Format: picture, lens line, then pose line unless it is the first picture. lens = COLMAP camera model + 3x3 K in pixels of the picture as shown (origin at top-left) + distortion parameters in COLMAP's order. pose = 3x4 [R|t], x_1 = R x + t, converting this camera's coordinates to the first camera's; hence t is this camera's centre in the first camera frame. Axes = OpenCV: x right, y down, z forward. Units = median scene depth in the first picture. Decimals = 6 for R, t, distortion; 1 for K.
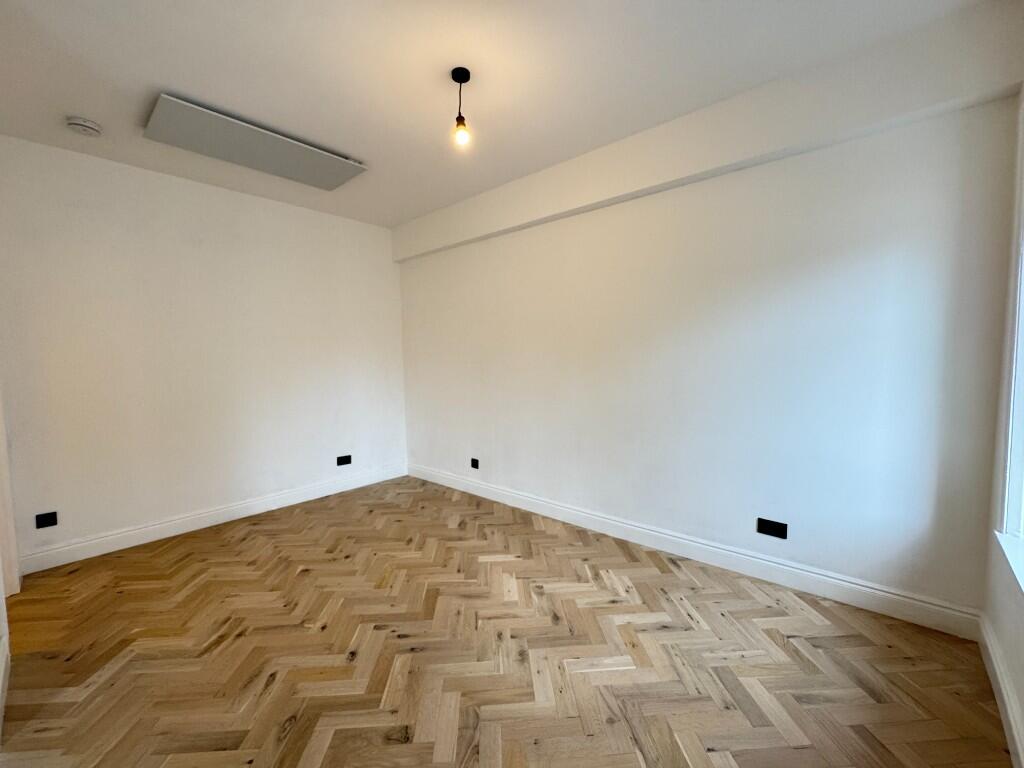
lens RADIAL K [[410.6, 0, 512.0], [0, 410.6, 384.0], [0, 0, 1]] dist [-0.005268, 0.000089]
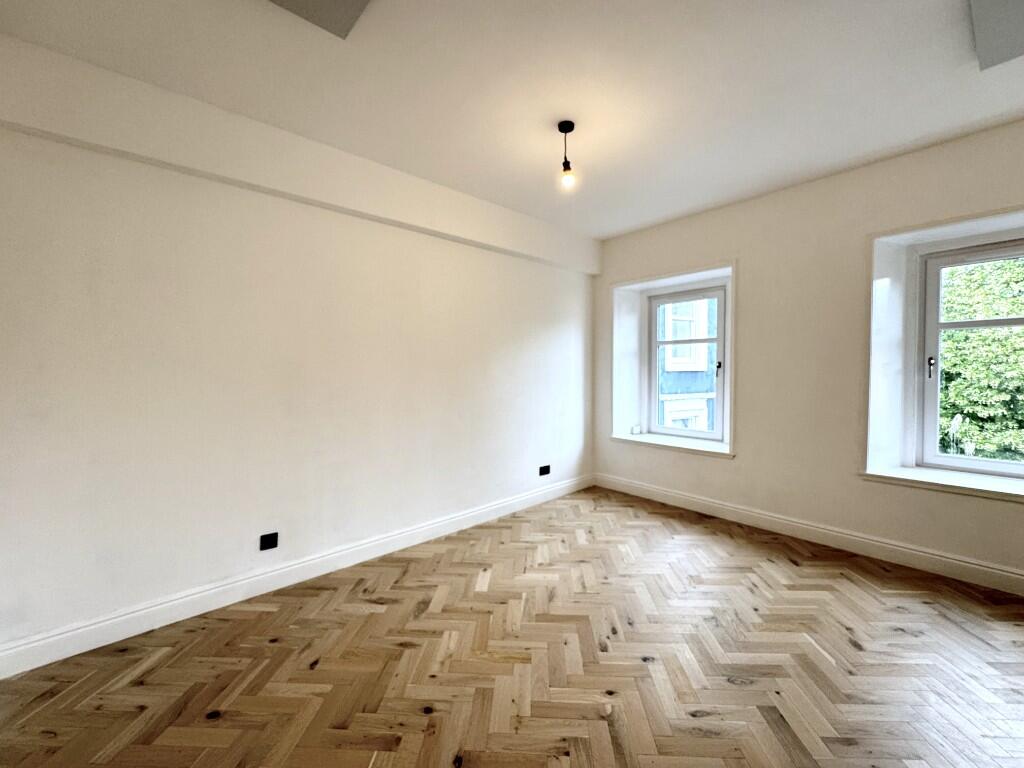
lens RADIAL K [[410.6, 0, 512.0], [0, 410.6, 384.0], [0, 0, 1]] dist [-0.005268, 0.000089]
pose [[0.113498, -0.017779, 0.993379, -1.109902], [0.072322, 0.997335, 0.009586, -0.041928], [-0.990903, 0.070755, 0.114481, 0.908555]]
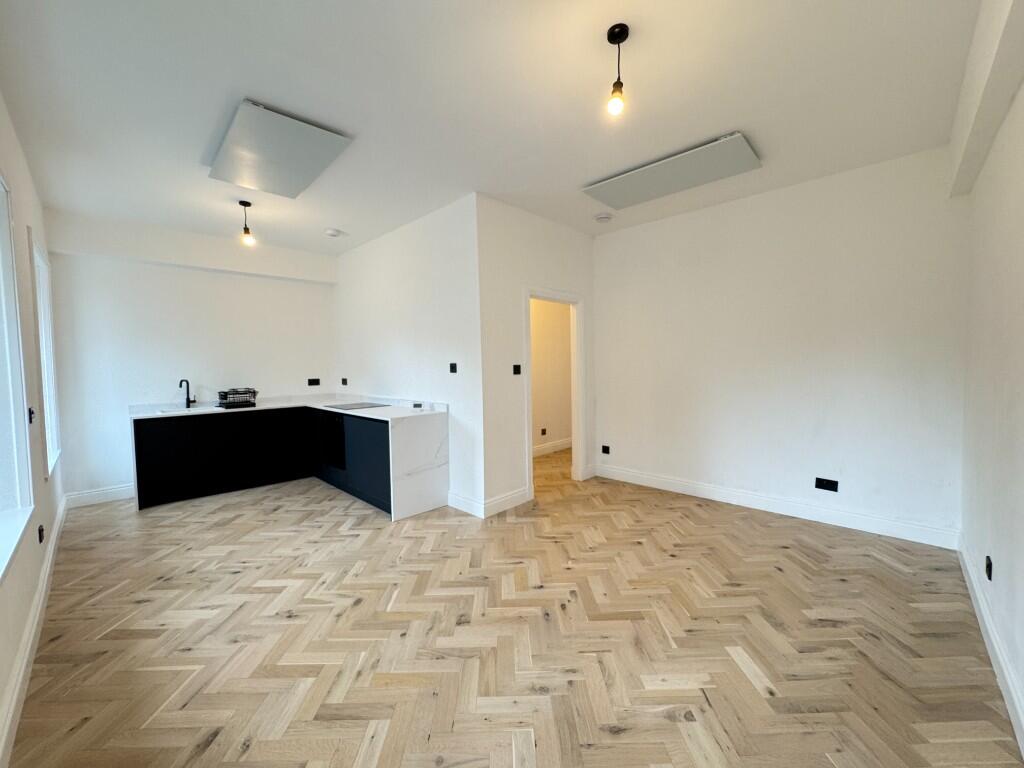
lens RADIAL K [[410.6, 0, 512.0], [0, 410.6, 384.0], [0, 0, 1]] dist [-0.005268, 0.000089]
pose [[-0.035604, 0.066407, -0.997157, 0.678346], [-0.052992, 0.996261, 0.068240, -0.050865], [0.997960, 0.055271, -0.031952, 0.714681]]
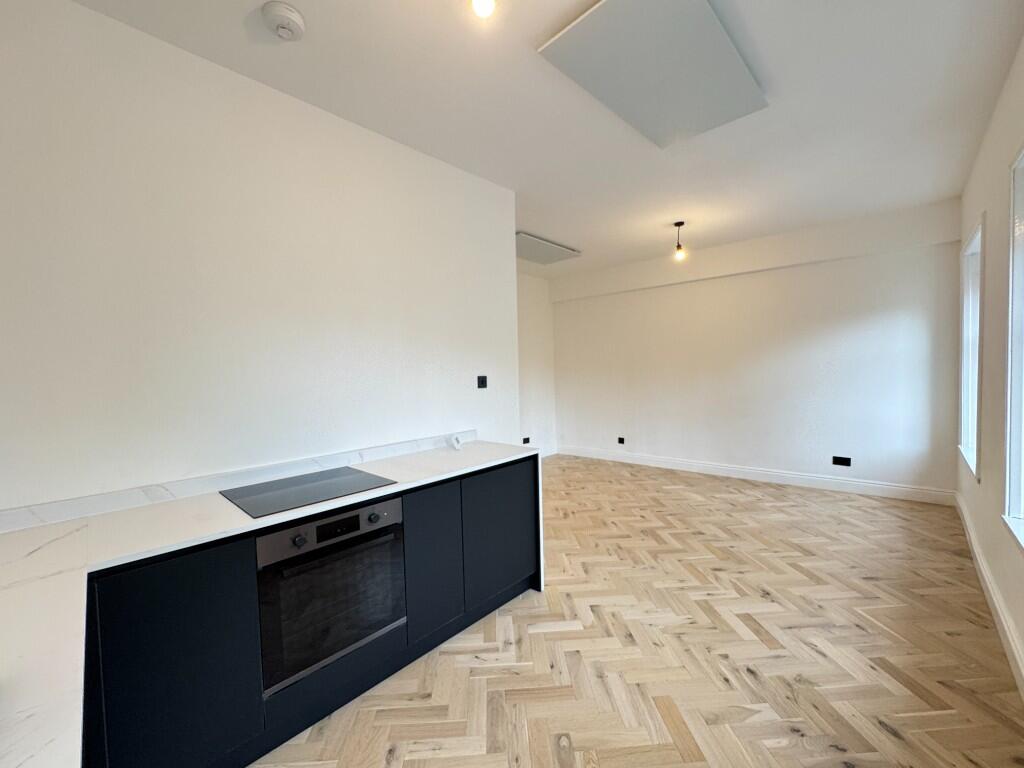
lens RADIAL K [[410.6, 0, 512.0], [0, 410.6, 384.0], [0, 0, 1]] dist [-0.005268, 0.000089]
pose [[0.999888, -0.013304, -0.006896, -0.782500], [0.013084, 0.999434, -0.030988, 0.052314], [0.007305, 0.030895, 0.999496, -0.801105]]
